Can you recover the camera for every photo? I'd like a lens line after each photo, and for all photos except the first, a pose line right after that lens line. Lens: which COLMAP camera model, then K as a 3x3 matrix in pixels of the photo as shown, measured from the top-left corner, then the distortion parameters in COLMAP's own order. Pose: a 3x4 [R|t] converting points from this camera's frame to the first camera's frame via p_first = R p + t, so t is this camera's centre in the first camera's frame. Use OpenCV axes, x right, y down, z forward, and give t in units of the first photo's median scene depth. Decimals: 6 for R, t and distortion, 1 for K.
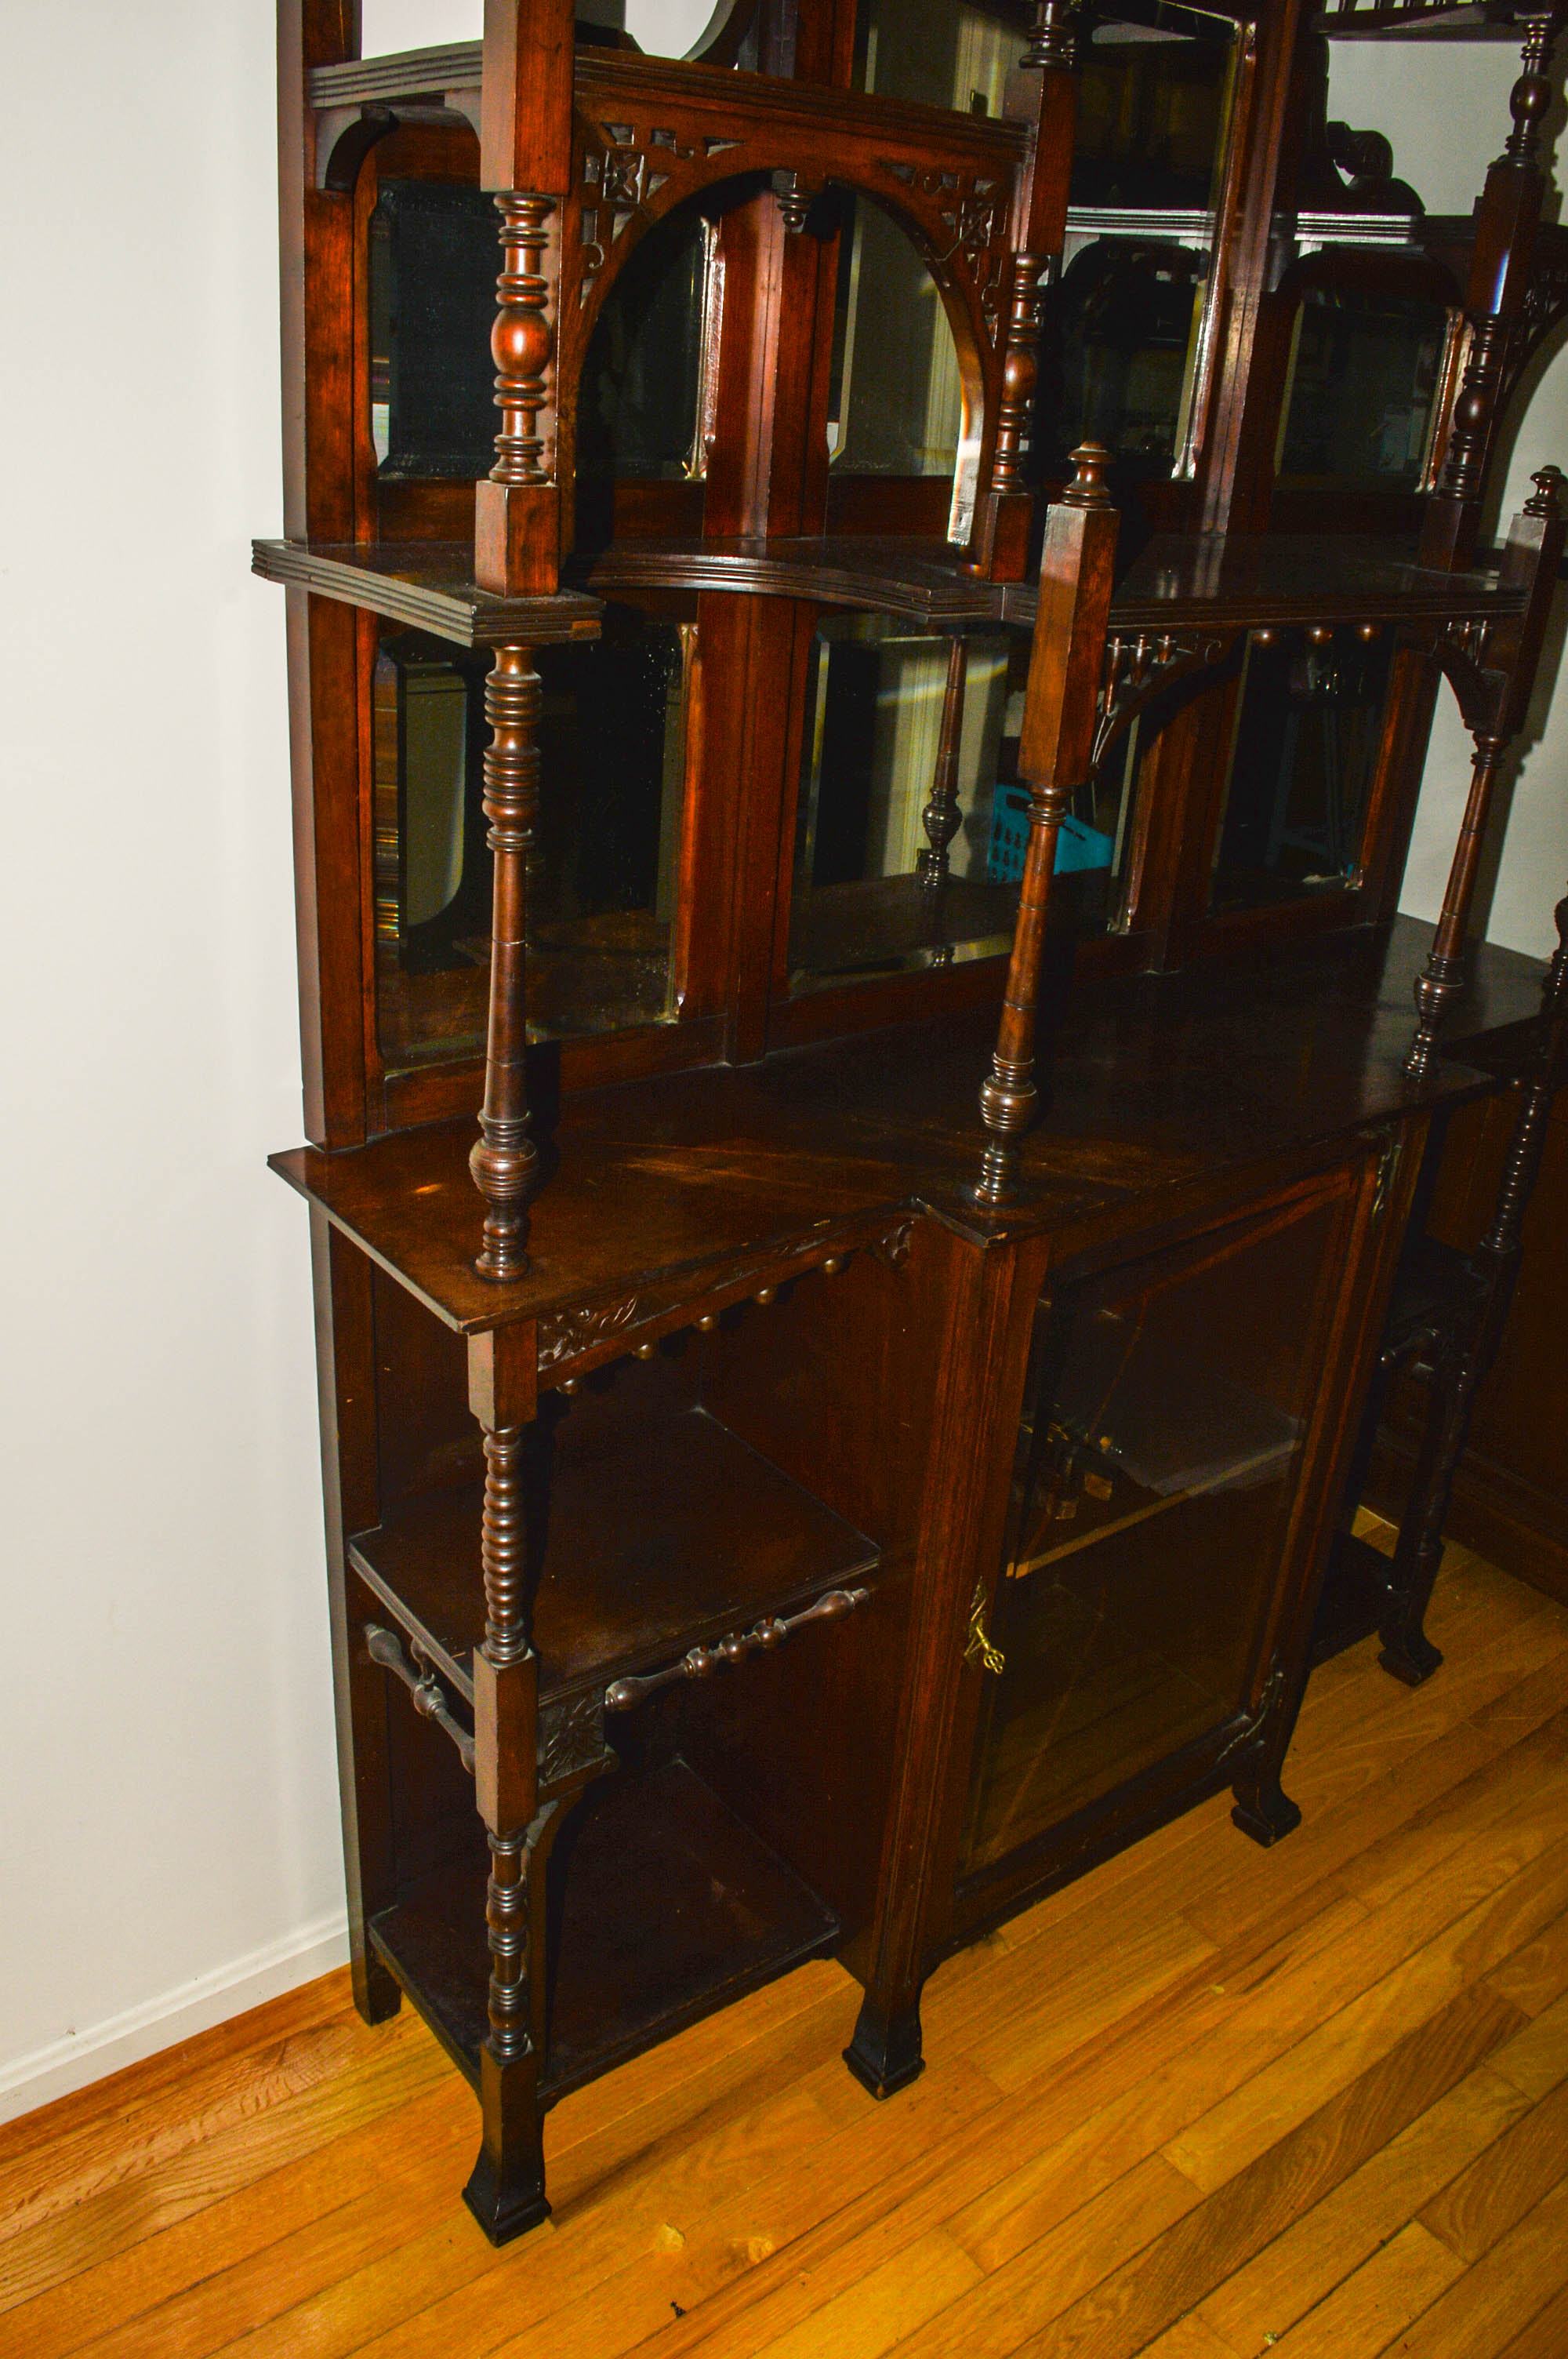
lens RADIAL K [[1868.3, 0, 784.0], [0, 1868.3, 1179.5], [0, 0, 1]] dist [-0.093445, -0.000630]
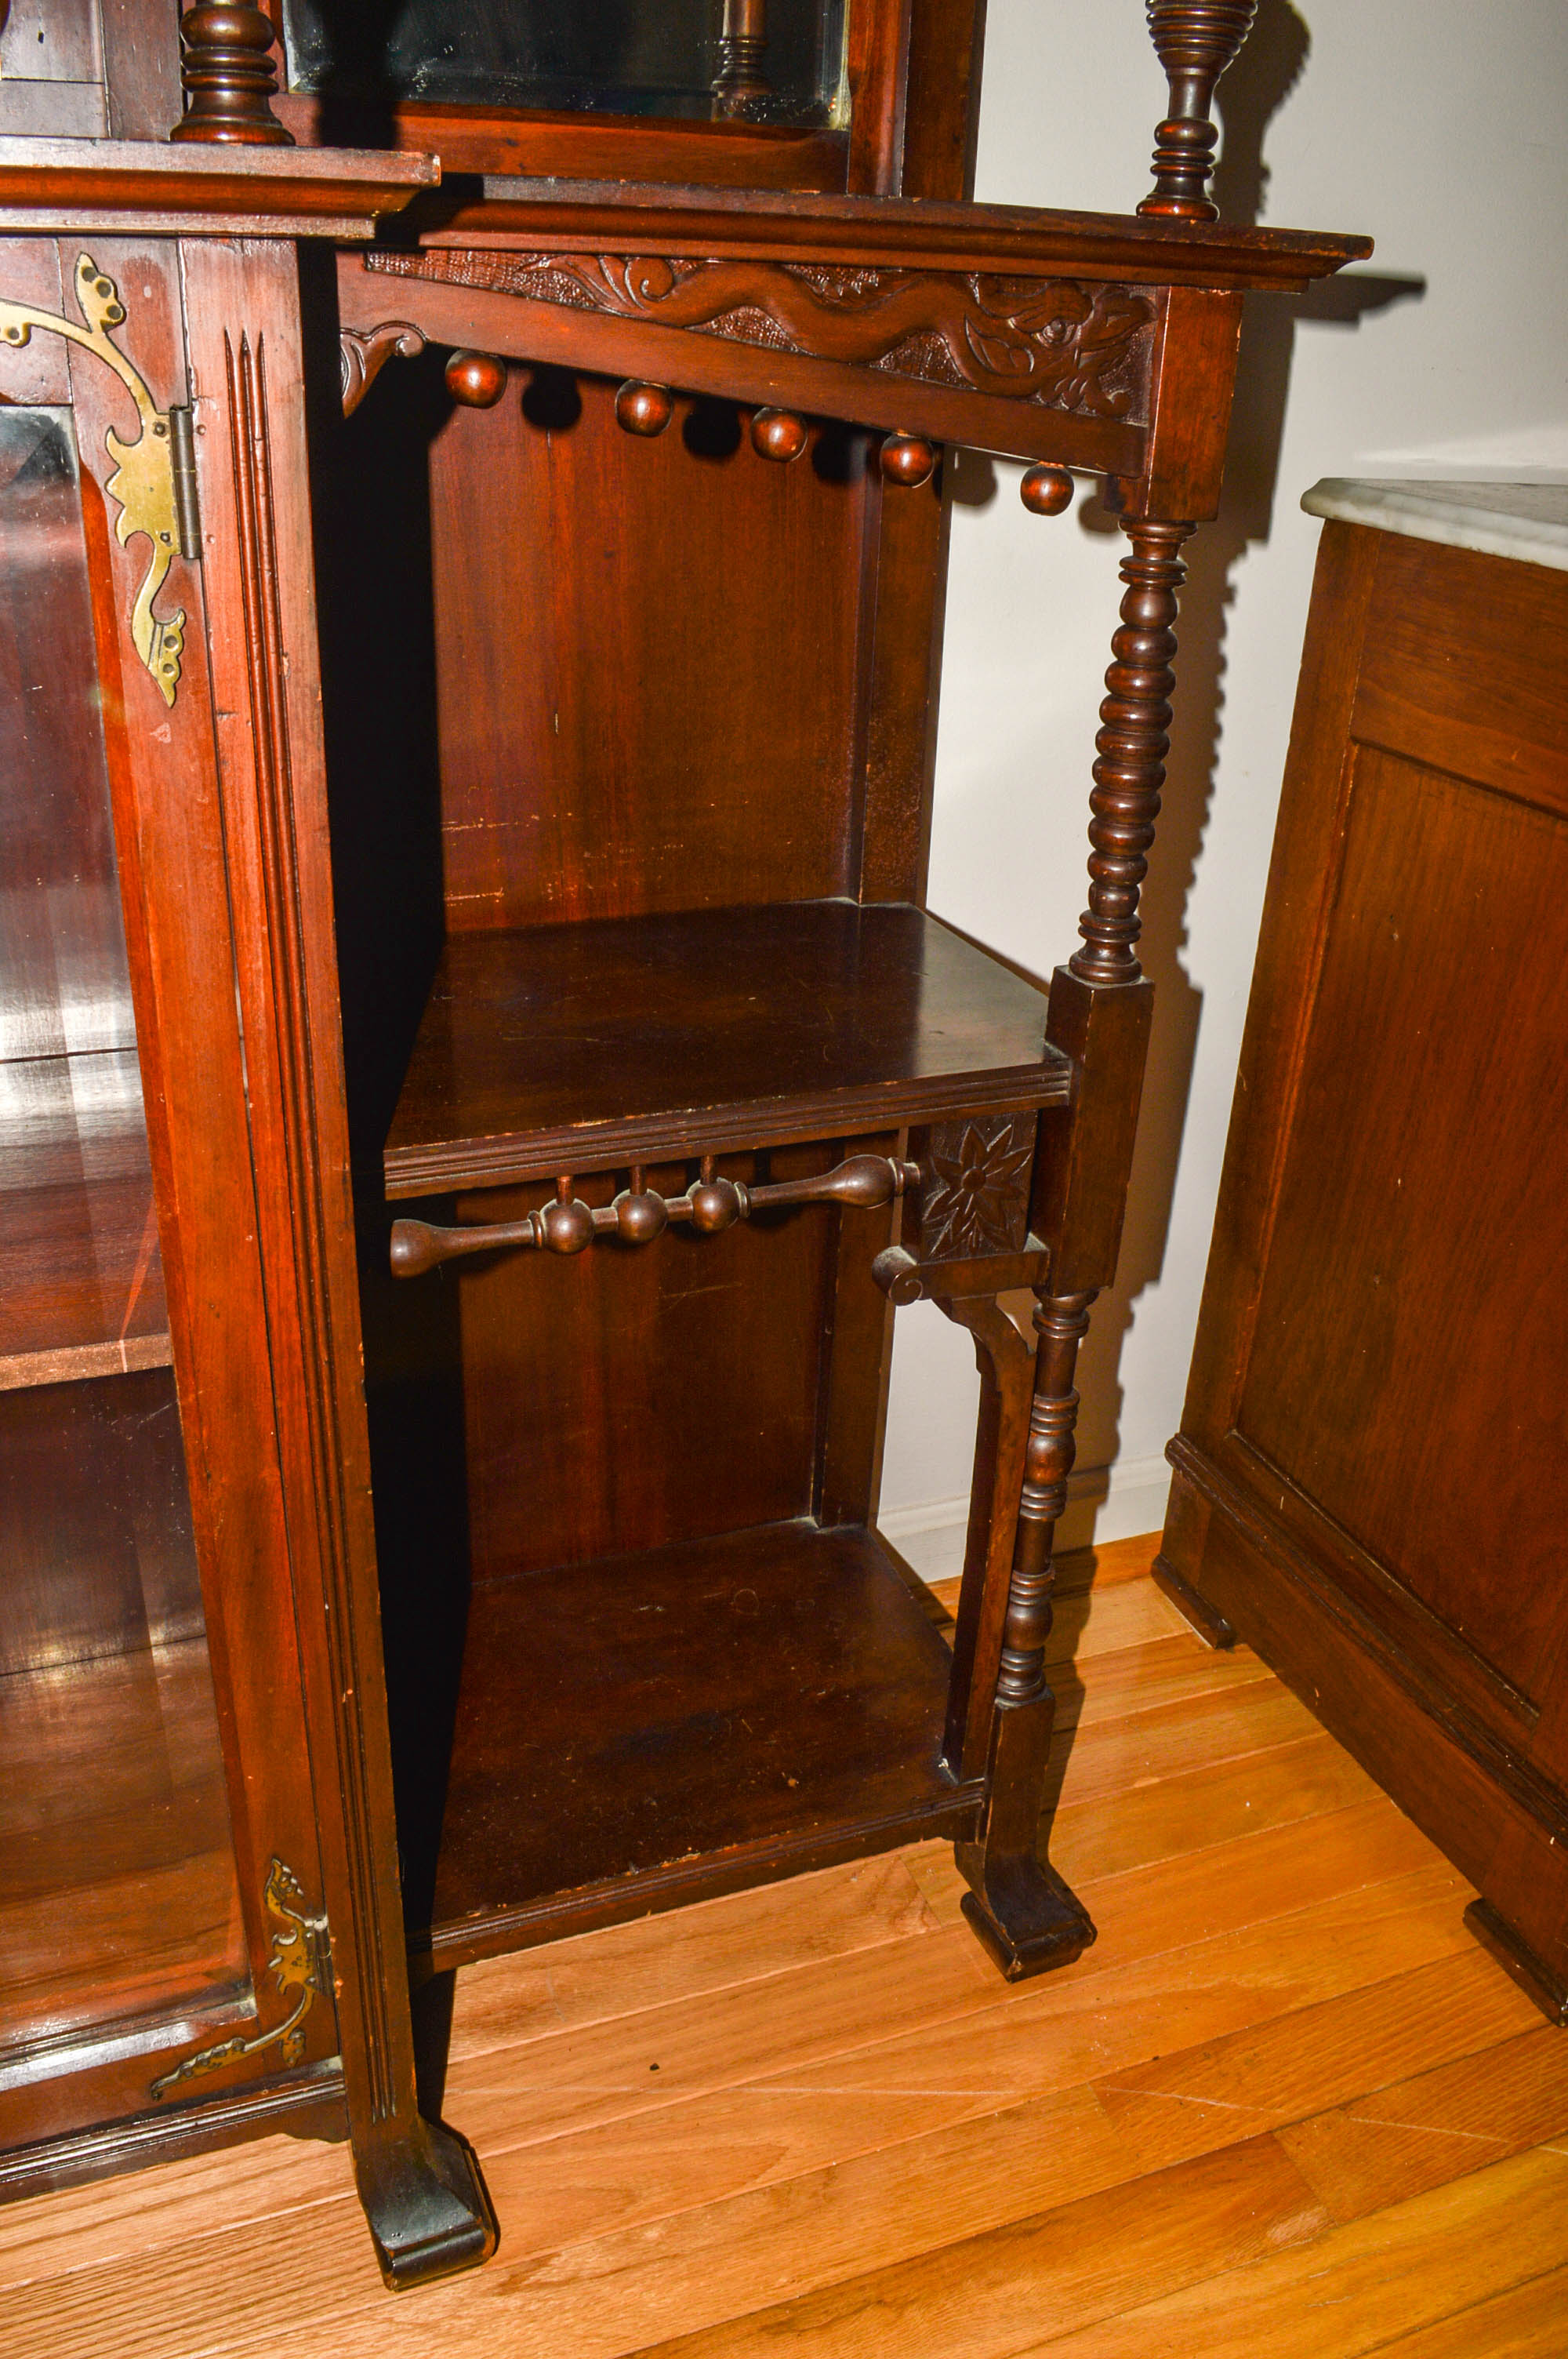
lens RADIAL K [[1868.3, 0, 784.0], [0, 1868.3, 1179.5], [0, 0, 1]] dist [-0.093445, -0.000630]
pose [[0.959583, 0.098668, -0.263561, 0.486328], [-0.098182, 0.995055, 0.015047, 0.089299], [0.263742, 0.011438, 0.964525, 0.662115]]
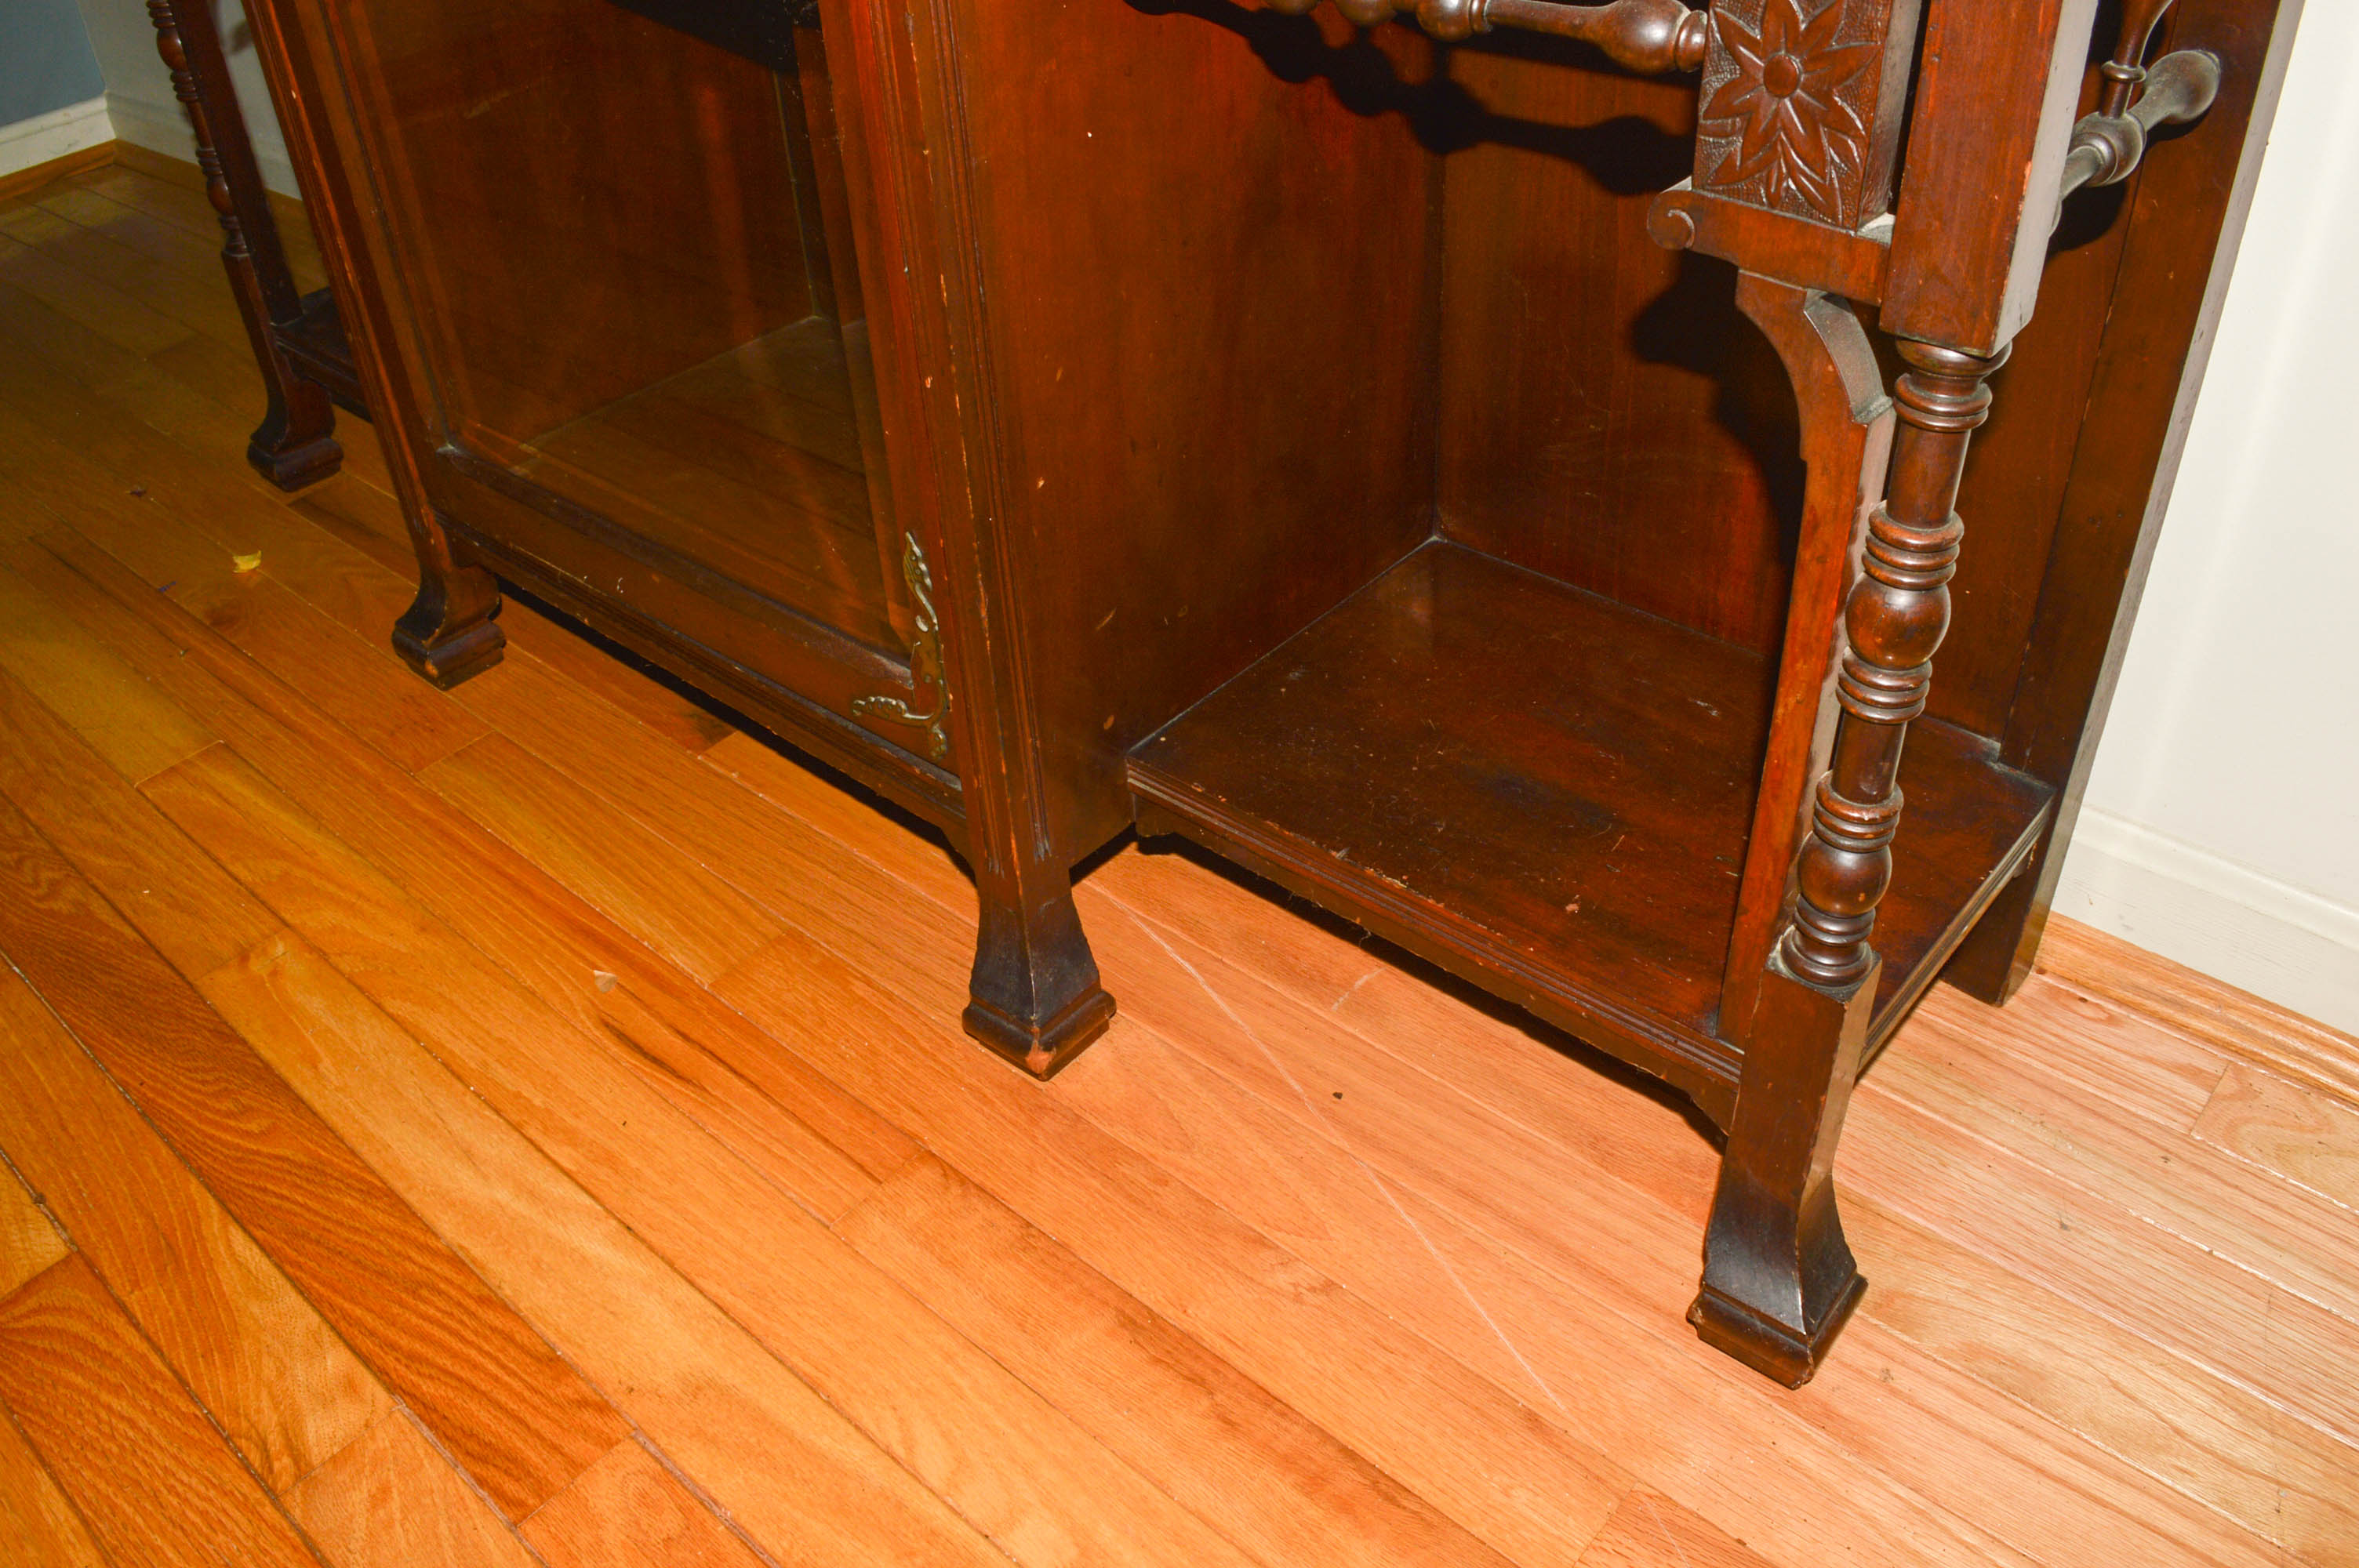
lens RADIAL K [[1868.3, 0, 1179.5], [0, 1868.3, 784.0], [0, 0, 1]] dist [-0.093445, -0.000630]
pose [[0.177442, 0.538327, -0.823844, 0.694959], [-0.348826, 0.817181, 0.458842, 0.084367], [0.920236, 0.205960, 0.332784, 0.970390]]
